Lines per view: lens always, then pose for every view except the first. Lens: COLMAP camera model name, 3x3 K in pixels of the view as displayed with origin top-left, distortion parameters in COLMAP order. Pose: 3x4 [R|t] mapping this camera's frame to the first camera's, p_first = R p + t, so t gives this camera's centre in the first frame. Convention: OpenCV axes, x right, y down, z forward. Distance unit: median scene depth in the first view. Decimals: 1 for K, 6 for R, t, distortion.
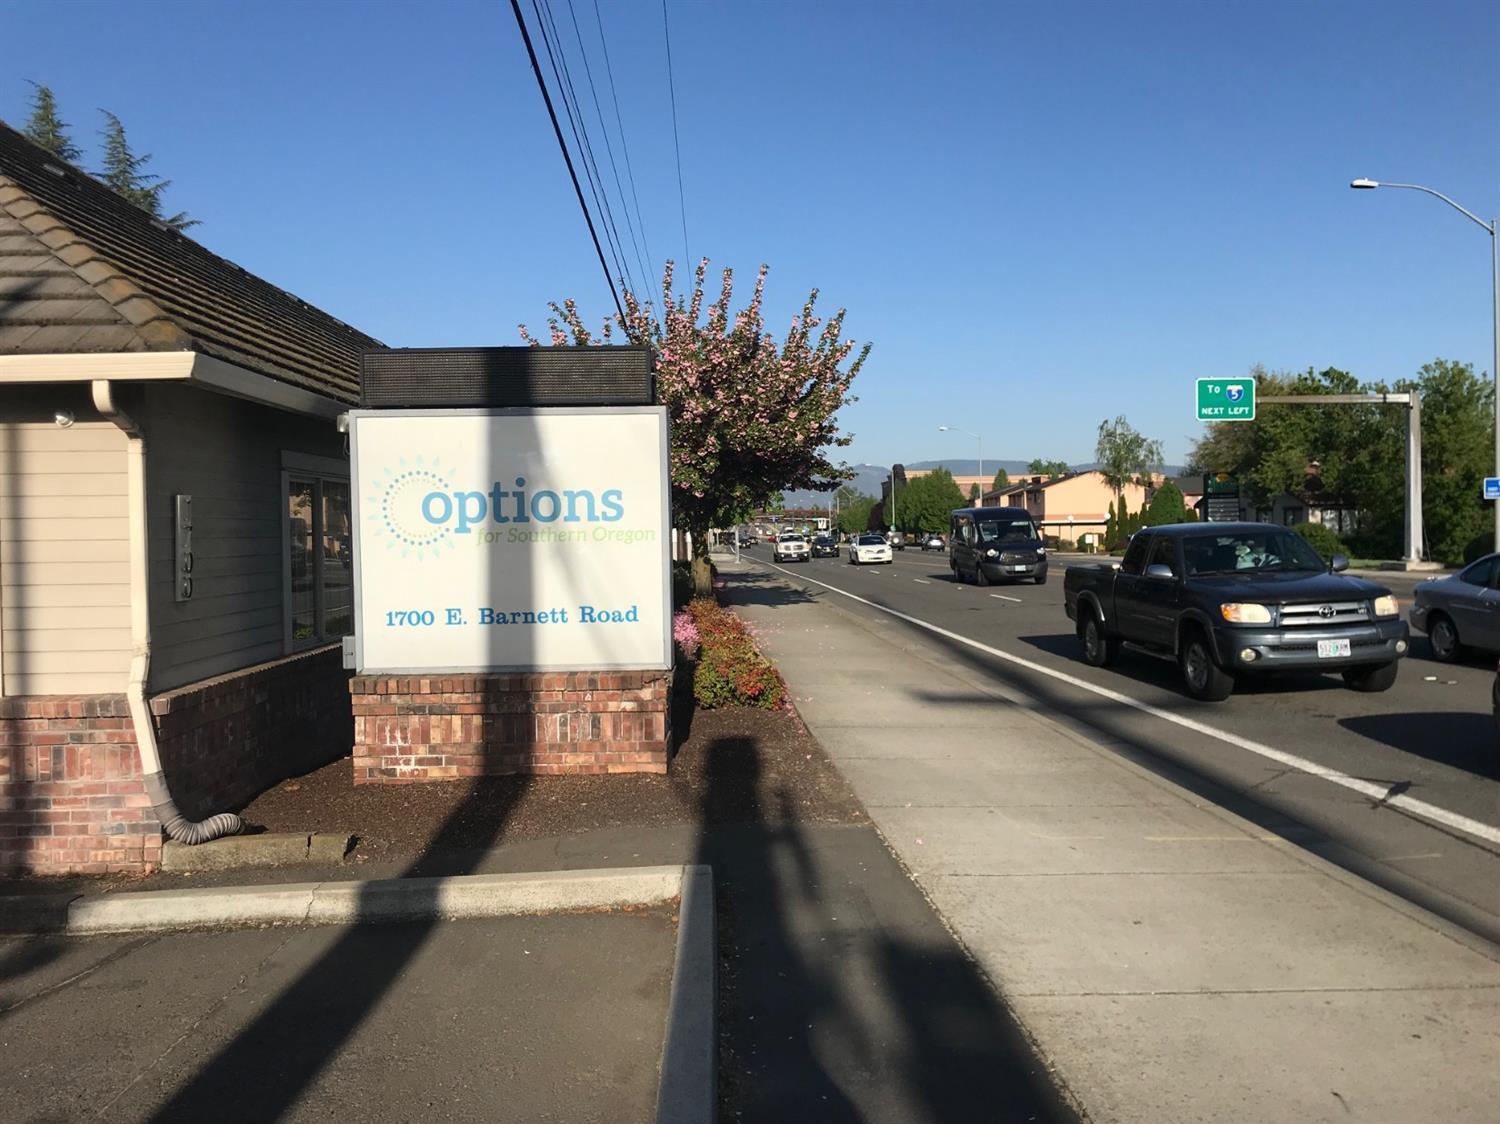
lens RADIAL K [[1246.6, 0, 754.4], [0, 1246.6, 537.2], [0, 0, 1]] dist [0.038269, -0.046990]
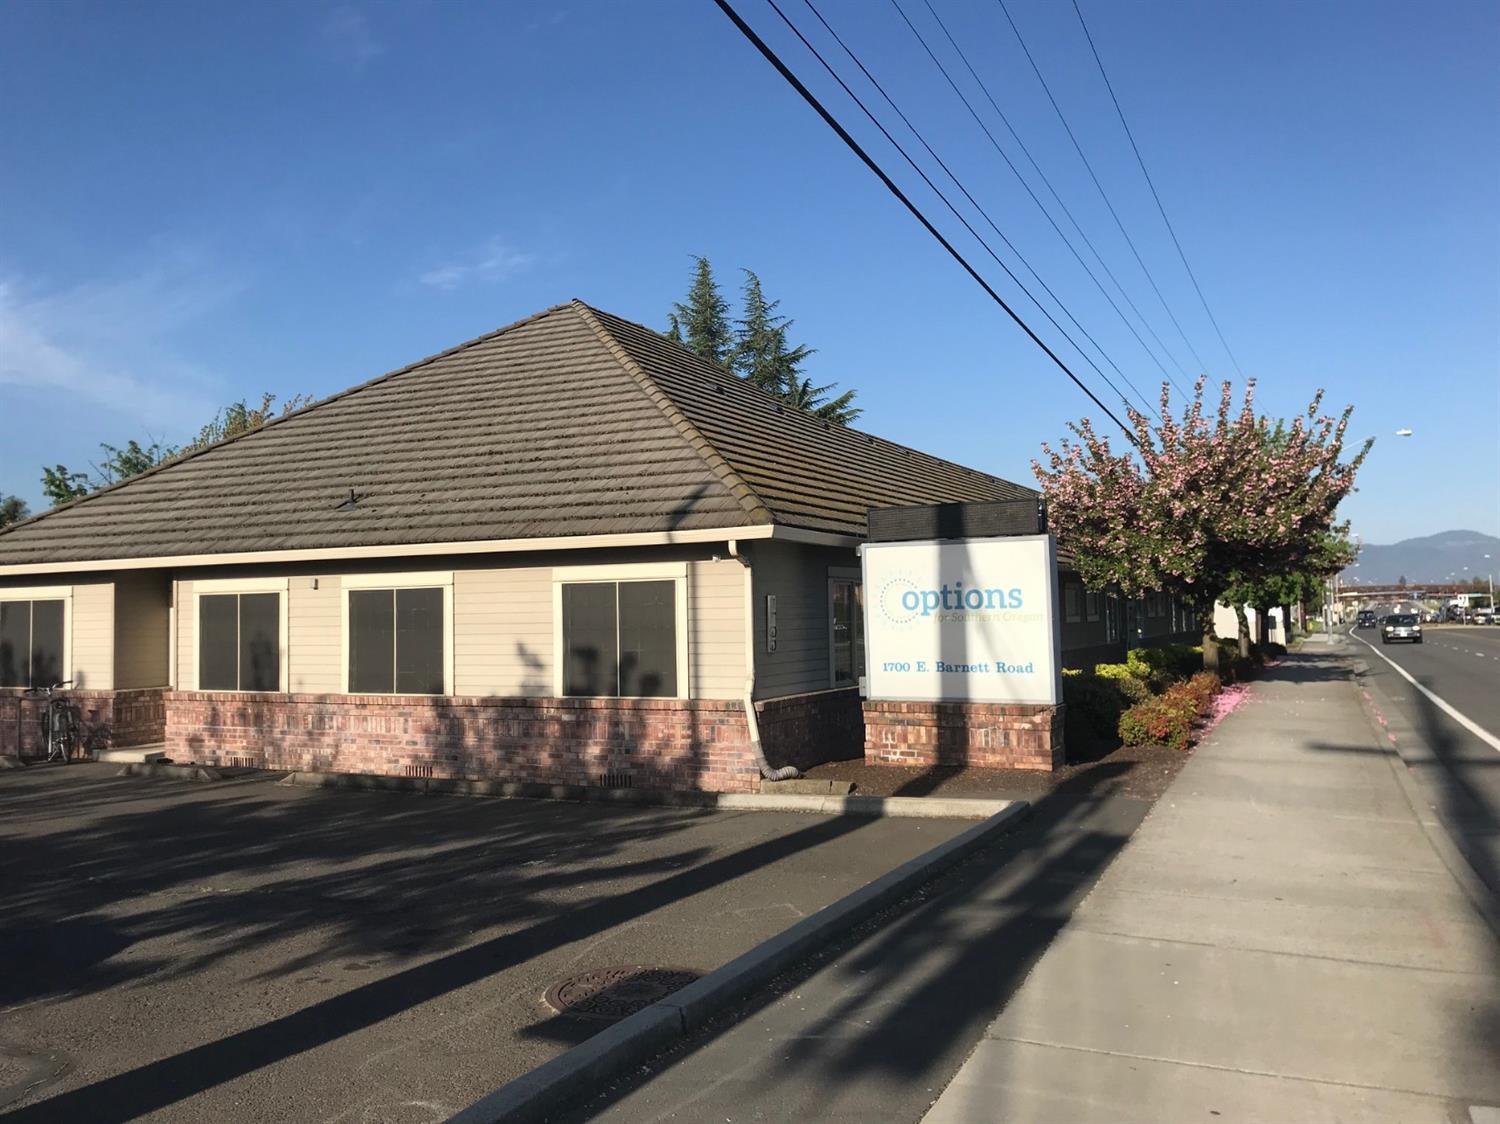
lens RADIAL K [[1246.6, 0, 747.4], [0, 1246.6, 559.9], [0, 0, 1]] dist [0.038269, -0.046990]
pose [[0.888384, -0.016948, -0.458788, 0.315301], [-0.003084, 0.999076, -0.042878, -0.005709], [0.459091, 0.039507, 0.887510, -0.574880]]
